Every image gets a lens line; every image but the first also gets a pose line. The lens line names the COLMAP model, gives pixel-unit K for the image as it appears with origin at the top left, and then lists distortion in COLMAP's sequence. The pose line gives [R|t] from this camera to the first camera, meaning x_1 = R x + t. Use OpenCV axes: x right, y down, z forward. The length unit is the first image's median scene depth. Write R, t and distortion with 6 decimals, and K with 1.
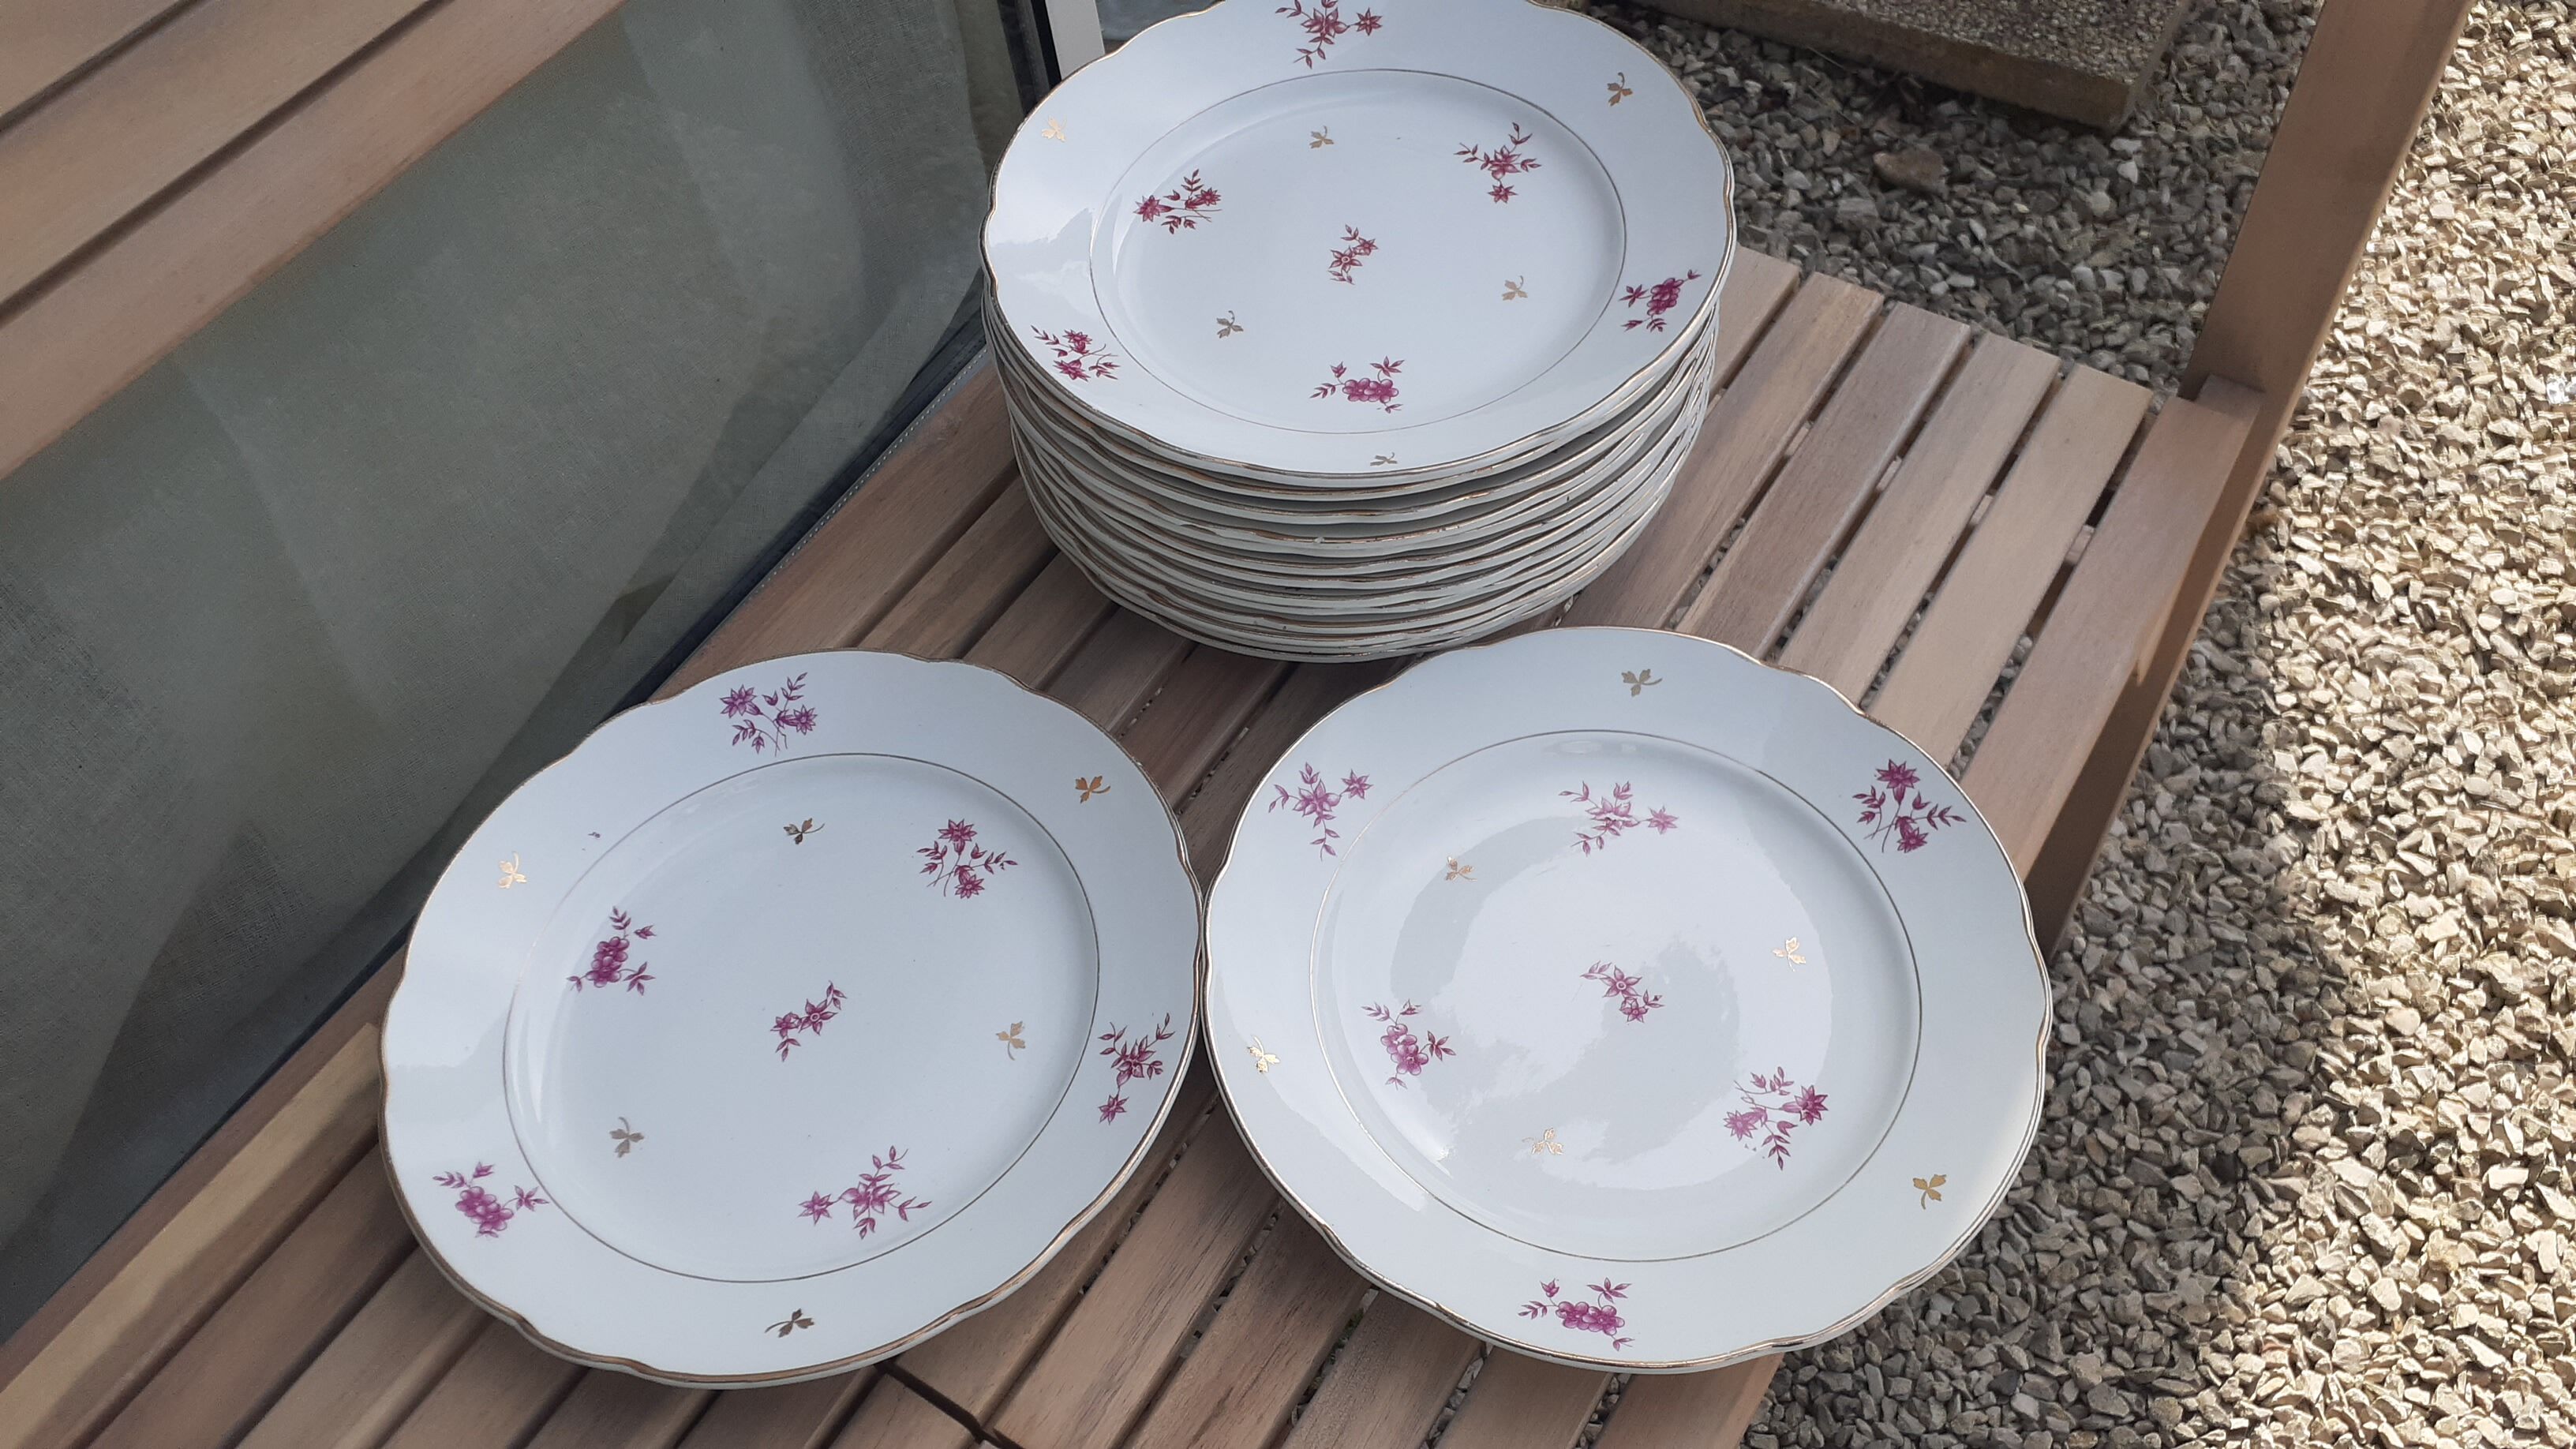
lens RADIAL K [[2019.6, 0, 1288.0], [0, 2019.6, 724.5], [0, 0, 1]] dist [0.002972, 0.001703]
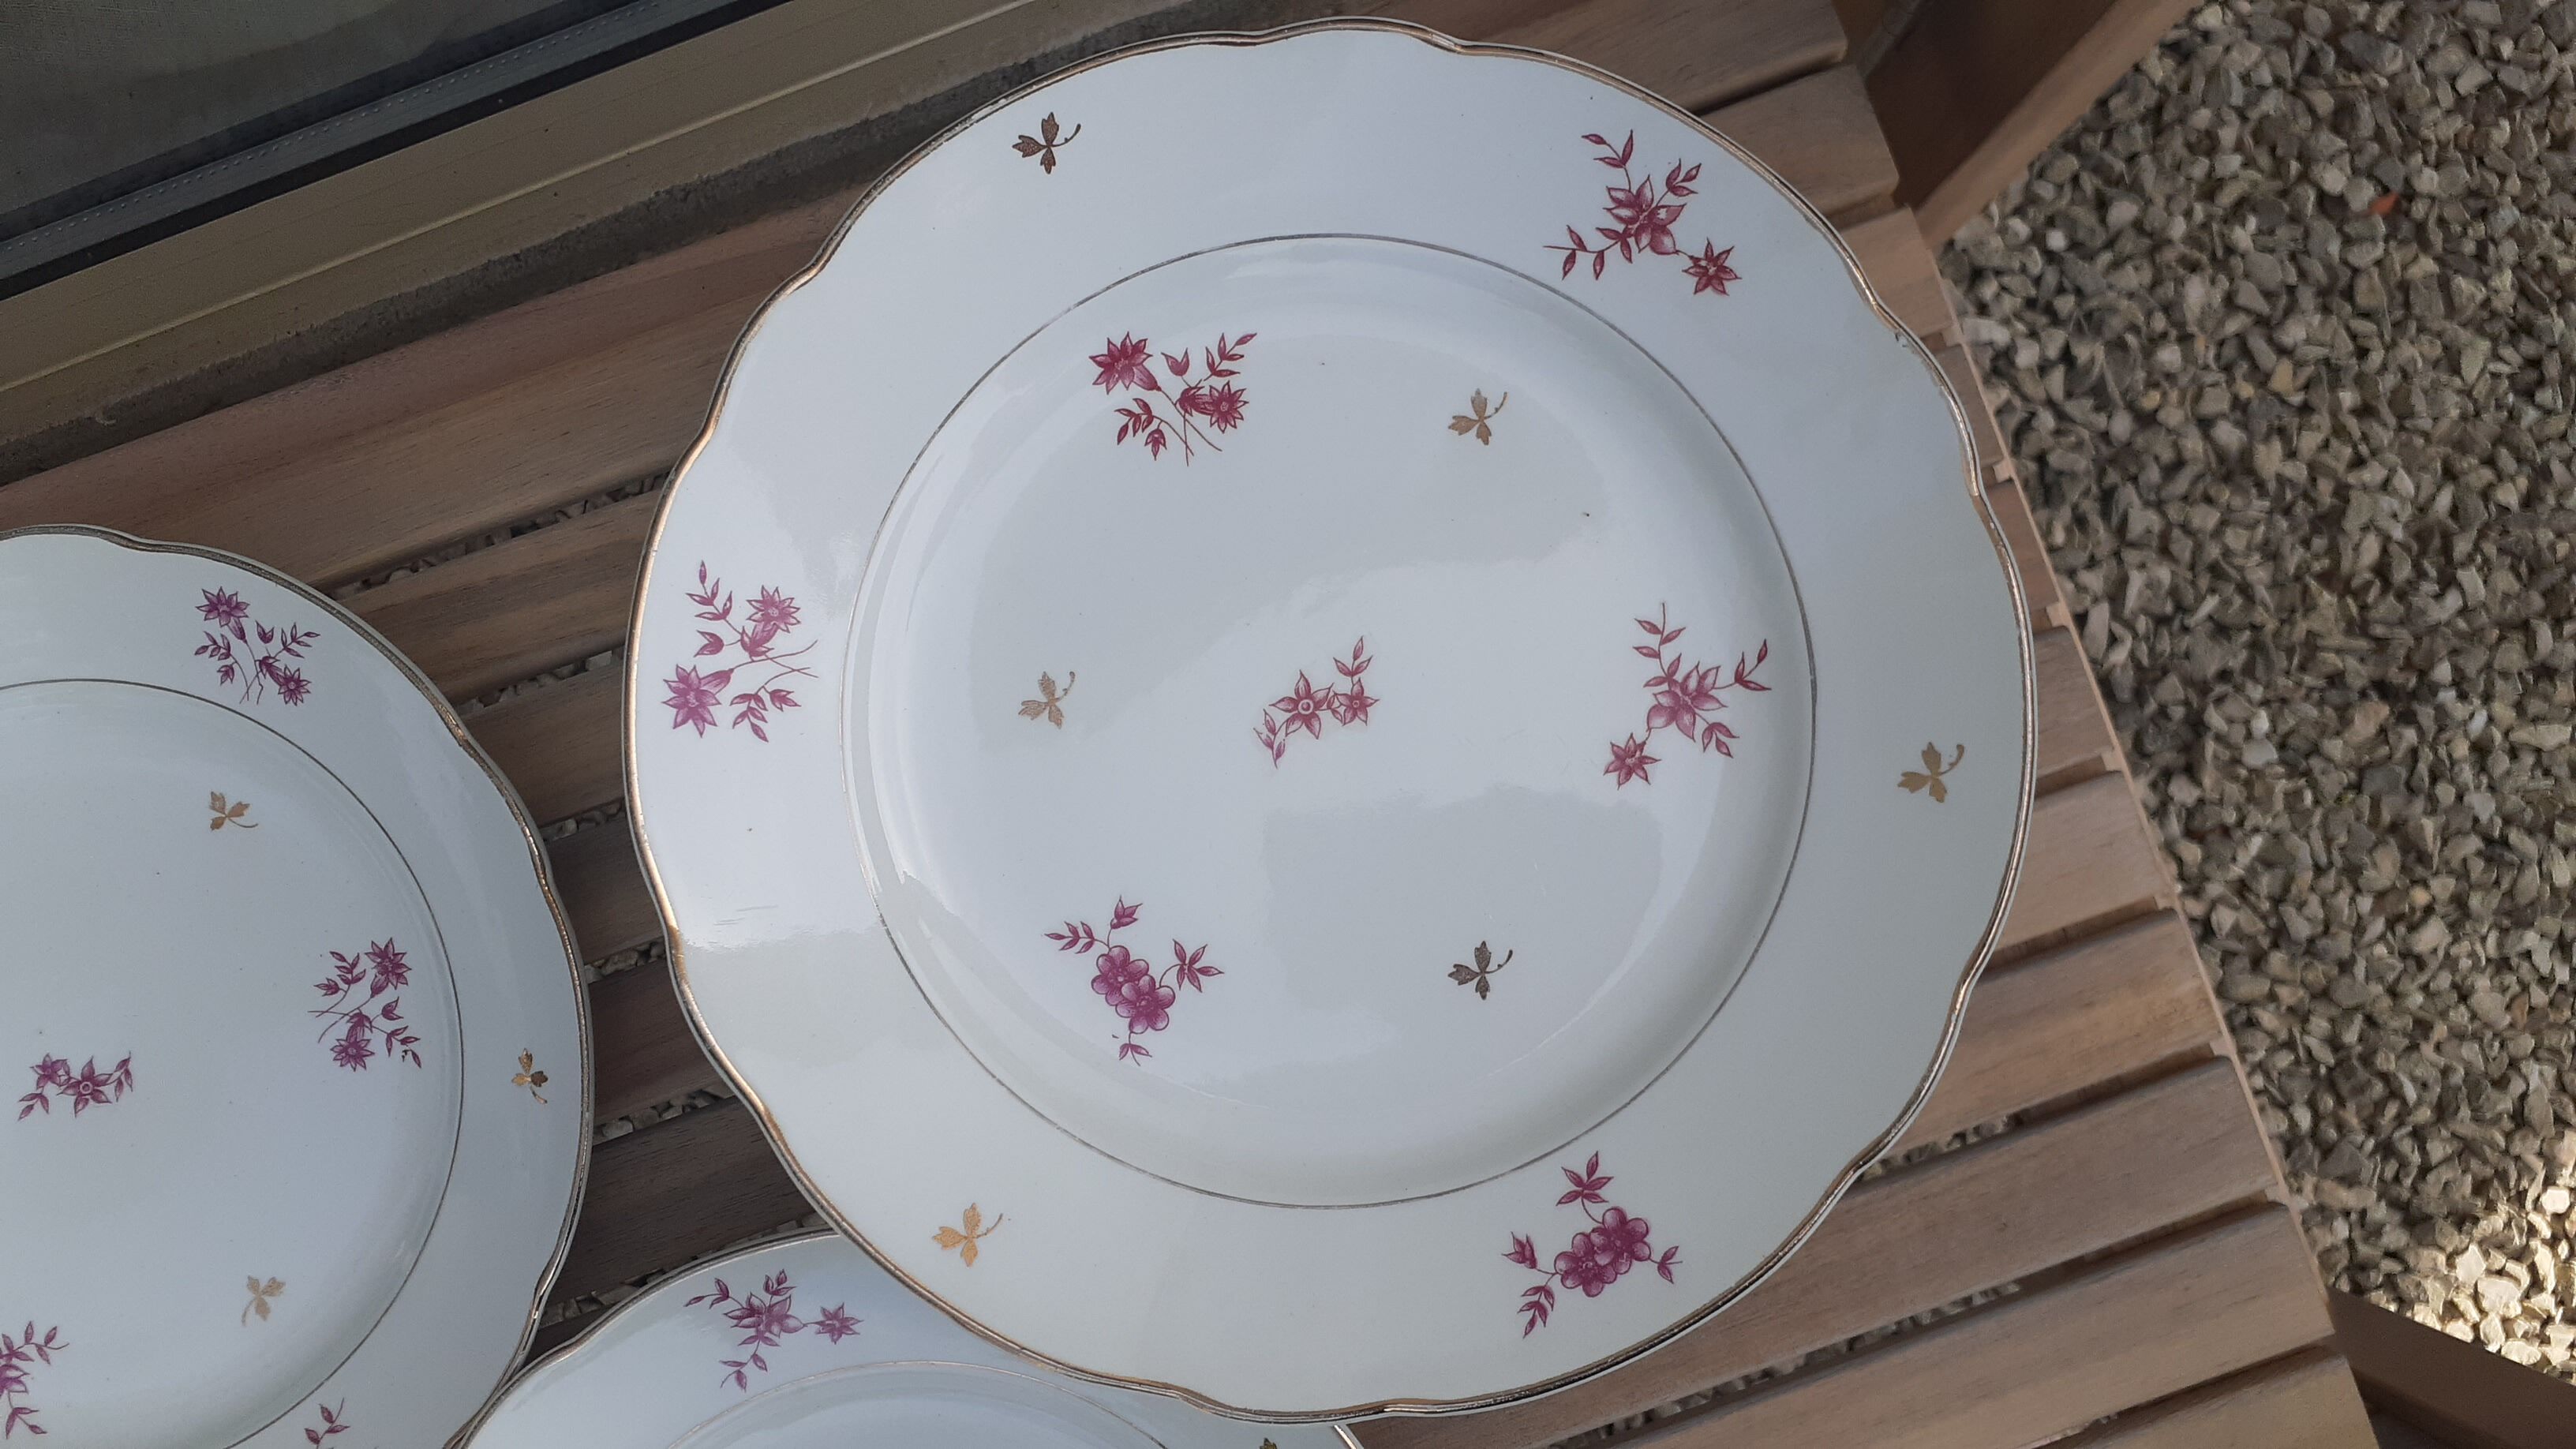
lens RADIAL K [[2019.6, 0, 1288.0], [0, 2019.6, 724.5], [0, 0, 1]] dist [0.002972, 0.001703]
pose [[0.789223, 0.614104, 0.001717, 0.025680], [-0.521753, 0.669058, 0.529279, -0.499508], [0.323883, -0.418615, 0.848446, 0.507016]]
